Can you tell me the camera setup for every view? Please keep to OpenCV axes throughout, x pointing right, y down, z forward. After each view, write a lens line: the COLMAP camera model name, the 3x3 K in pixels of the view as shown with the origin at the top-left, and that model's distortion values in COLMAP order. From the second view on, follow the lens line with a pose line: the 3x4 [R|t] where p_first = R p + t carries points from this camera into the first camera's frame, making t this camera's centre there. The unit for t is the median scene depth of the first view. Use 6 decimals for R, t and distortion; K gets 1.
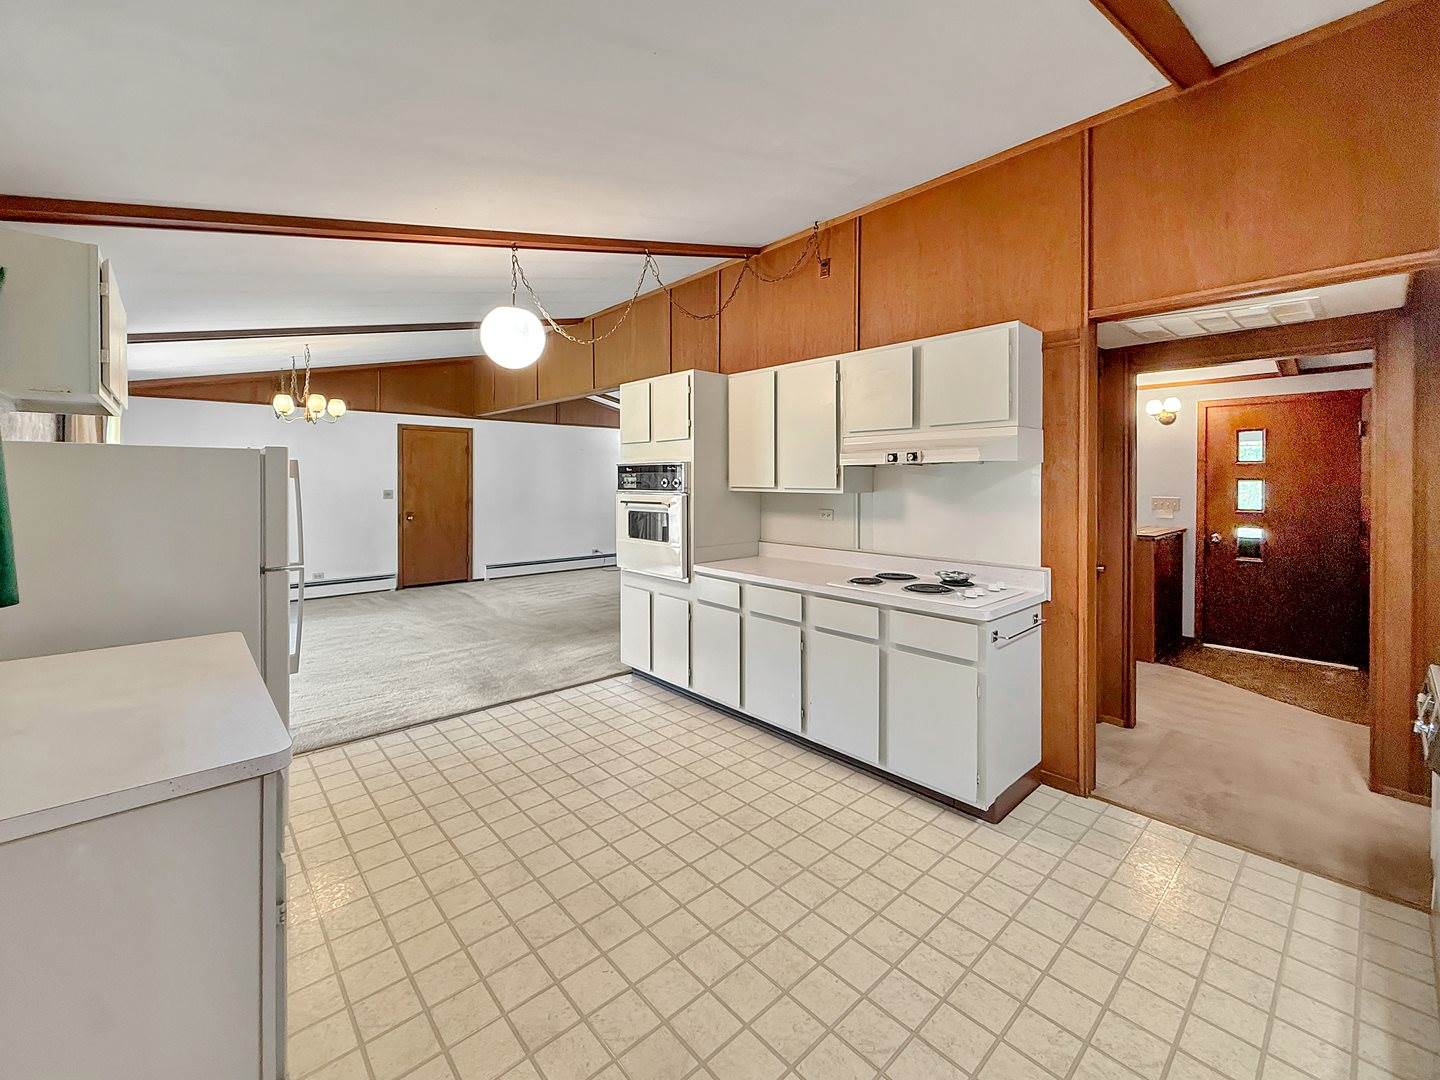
lens RADIAL K [[593.5, 0, 708.1], [0, 593.5, 482.6], [0, 0, 1]] dist [0.000531, 0.000052]
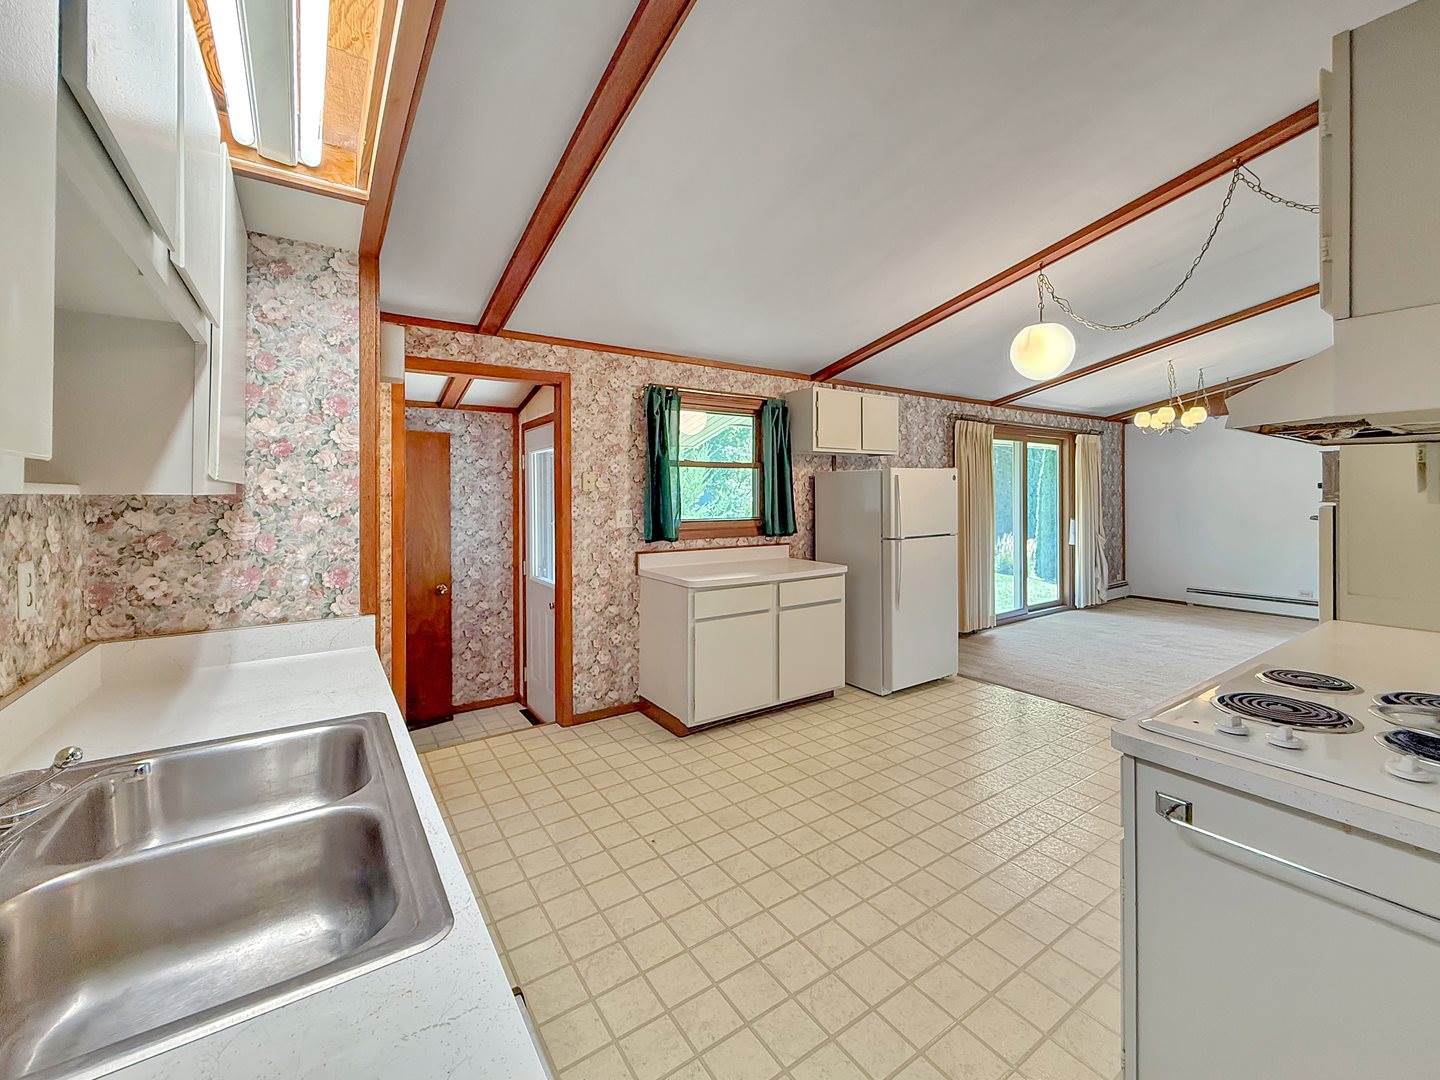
lens RADIAL K [[593.5, 0, 736.0], [0, 593.5, 495.7], [0, 0, 1]] dist [0.000531, 0.000052]
pose [[-0.111899, 0.004126, -0.993711, 0.317639], [0.000286, 0.999991, 0.004120, 0.004092], [0.993720, 0.000177, -0.111899, 0.233087]]
